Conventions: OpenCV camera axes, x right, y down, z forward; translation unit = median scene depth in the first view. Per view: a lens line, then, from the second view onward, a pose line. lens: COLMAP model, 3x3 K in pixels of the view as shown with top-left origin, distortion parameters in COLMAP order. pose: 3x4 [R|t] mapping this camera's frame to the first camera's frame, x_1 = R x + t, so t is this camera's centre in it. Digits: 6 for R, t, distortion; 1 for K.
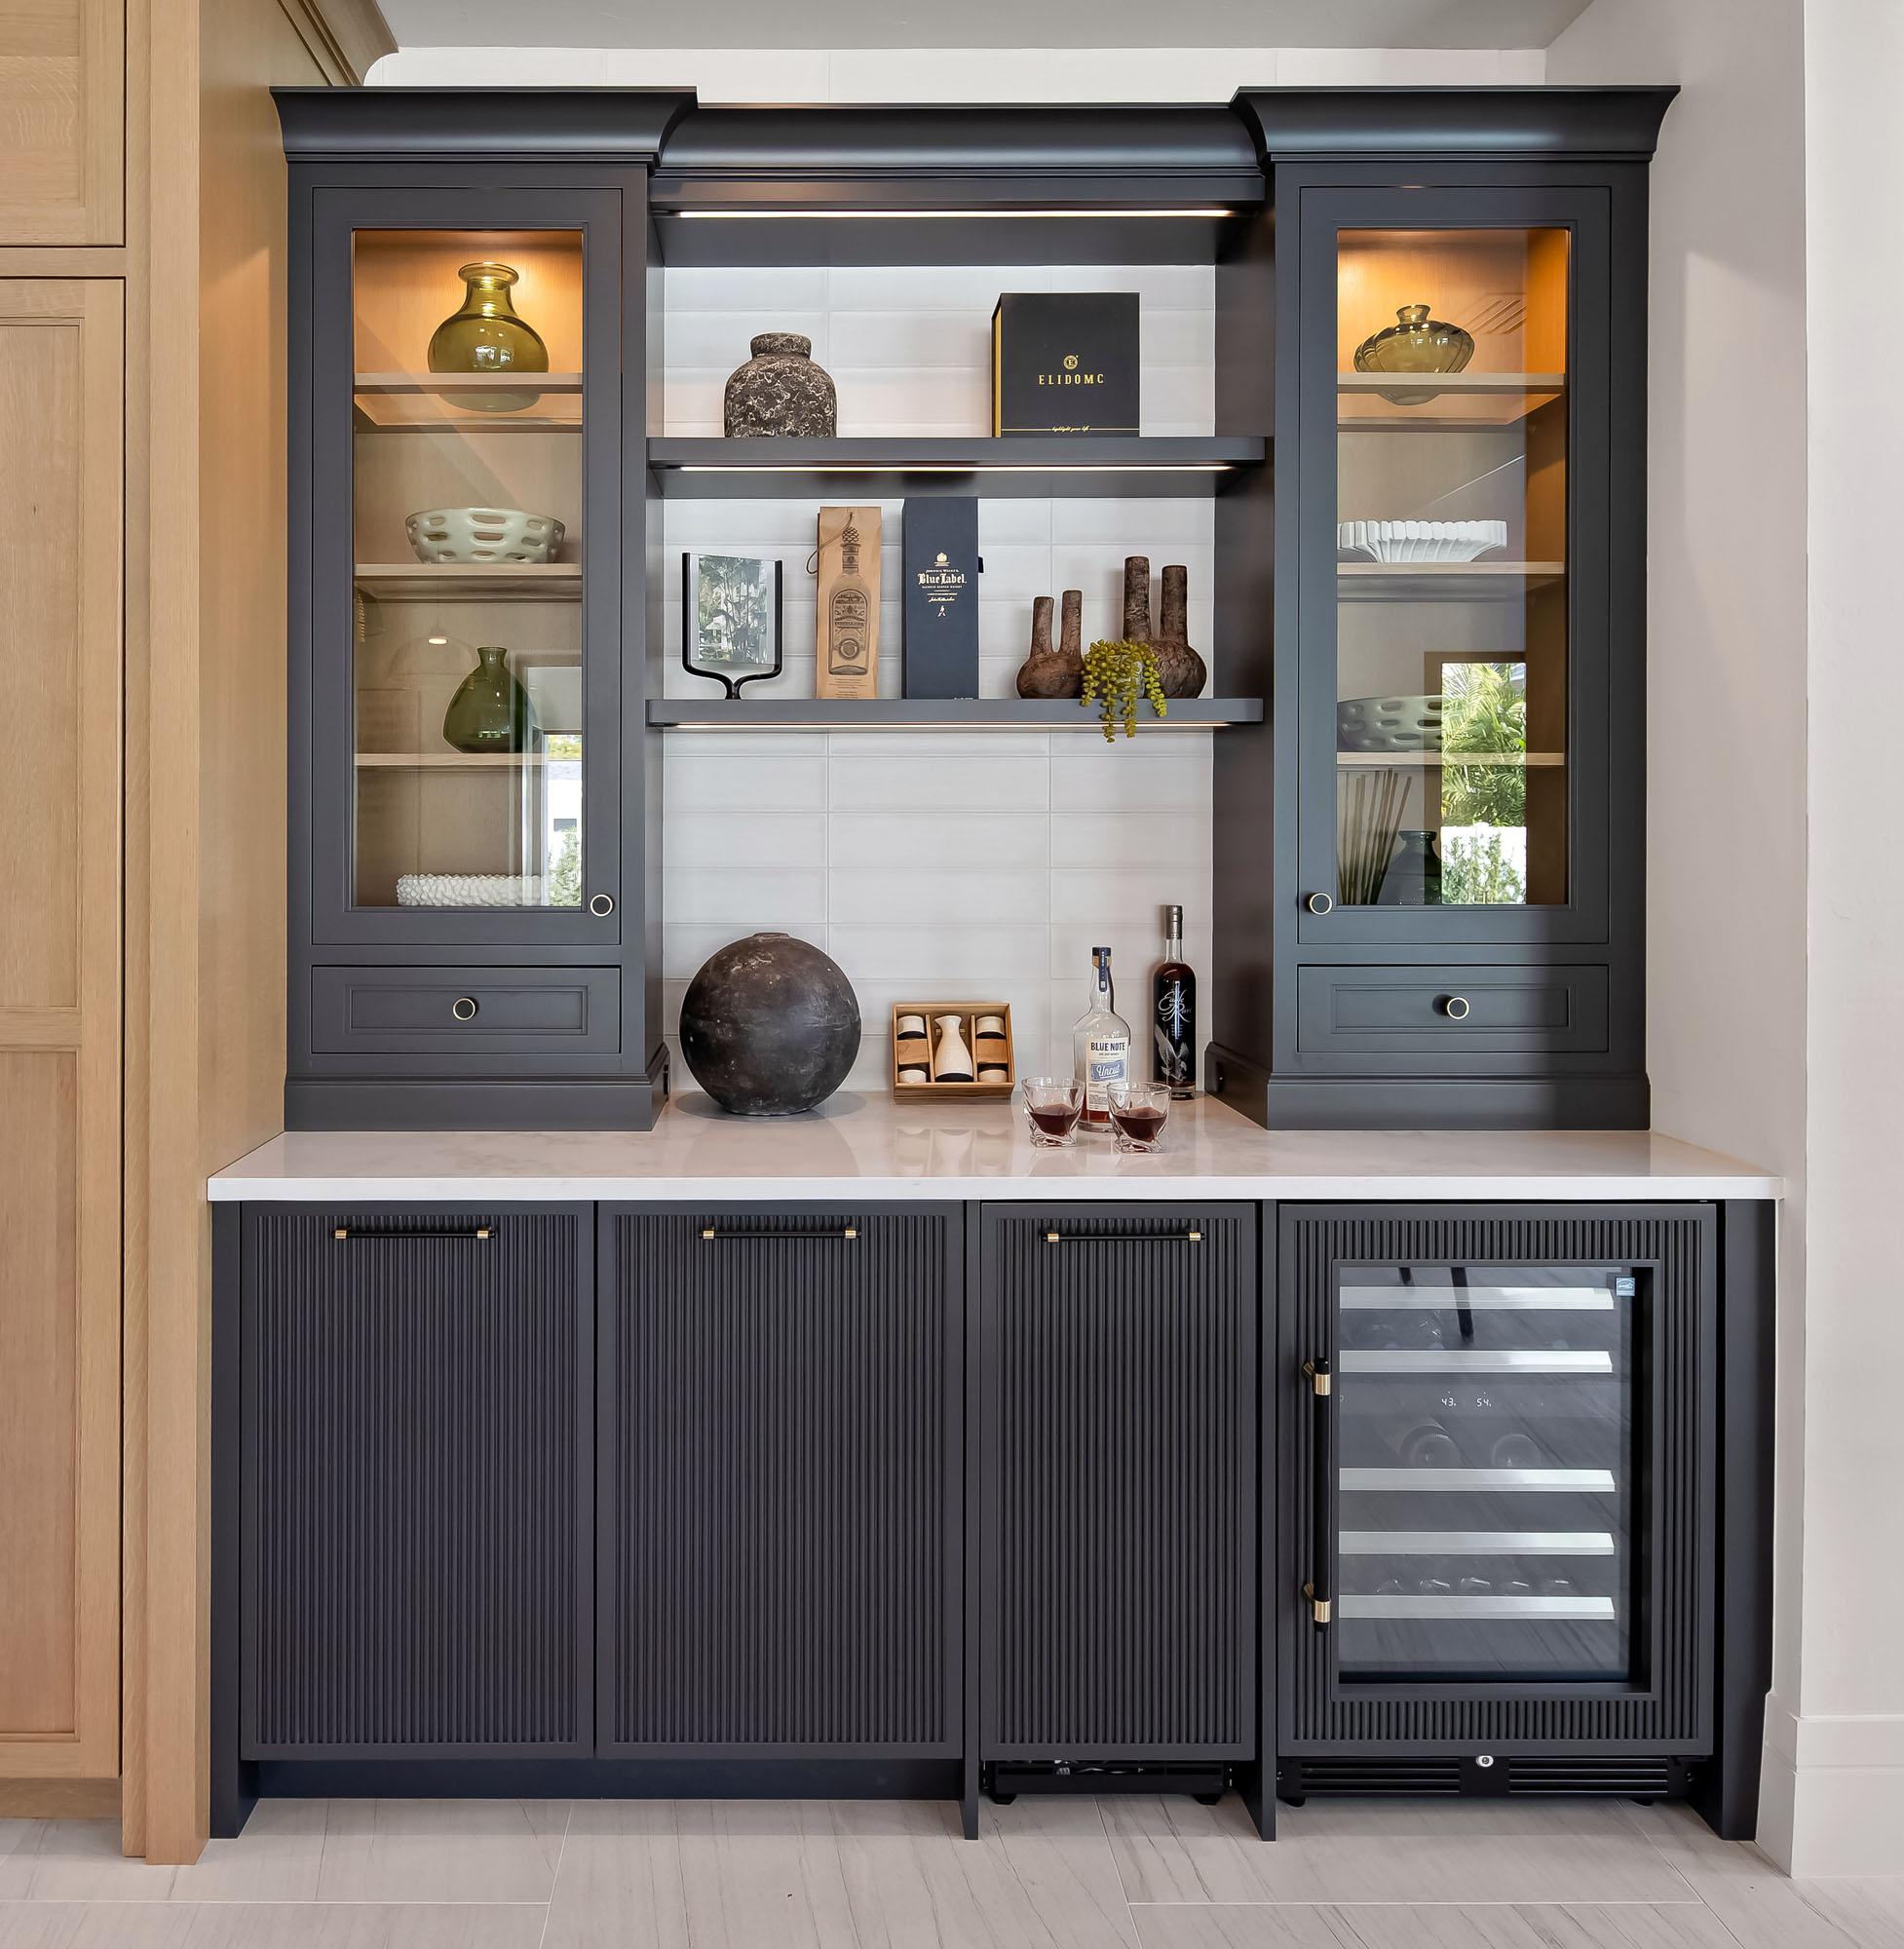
lens RADIAL K [[1242.7, 0, 866.1], [0, 1242.7, 840.8], [0, 0, 1]] dist [0.001043, -0.000988]
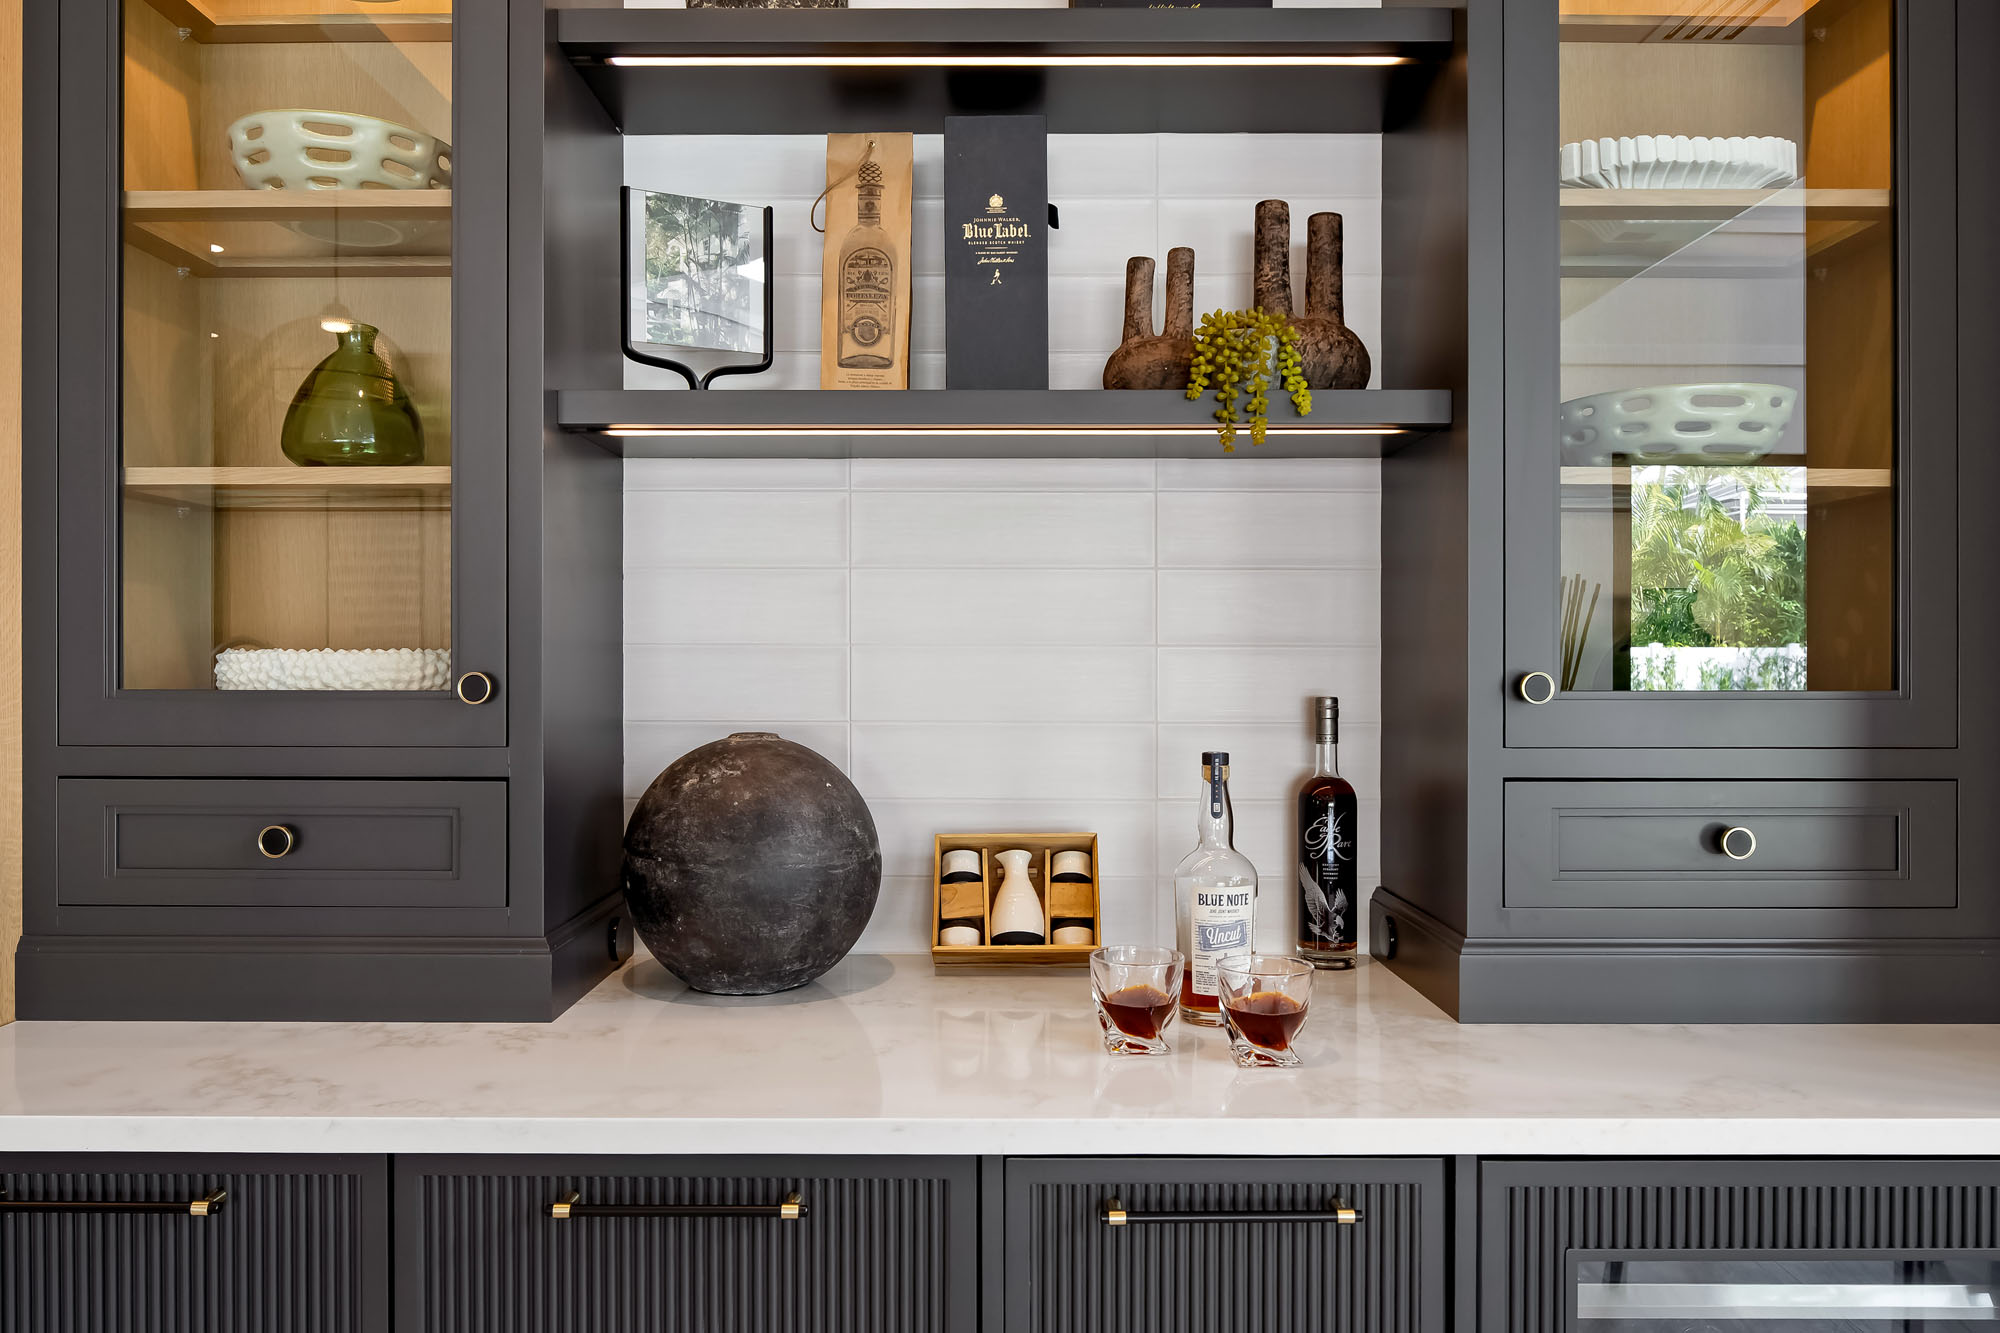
lens RADIAL K [[1406.4, 0, 999.8], [0, 1406.4, 618.7], [0, 0, 1]] dist [-0.012206, 0.000145]
pose [[0.999993, 0.002695, 0.002476, 0.062634], [-0.002654, 0.999860, -0.016494, 0.023024], [-0.002520, 0.016487, 0.999861, 0.208360]]
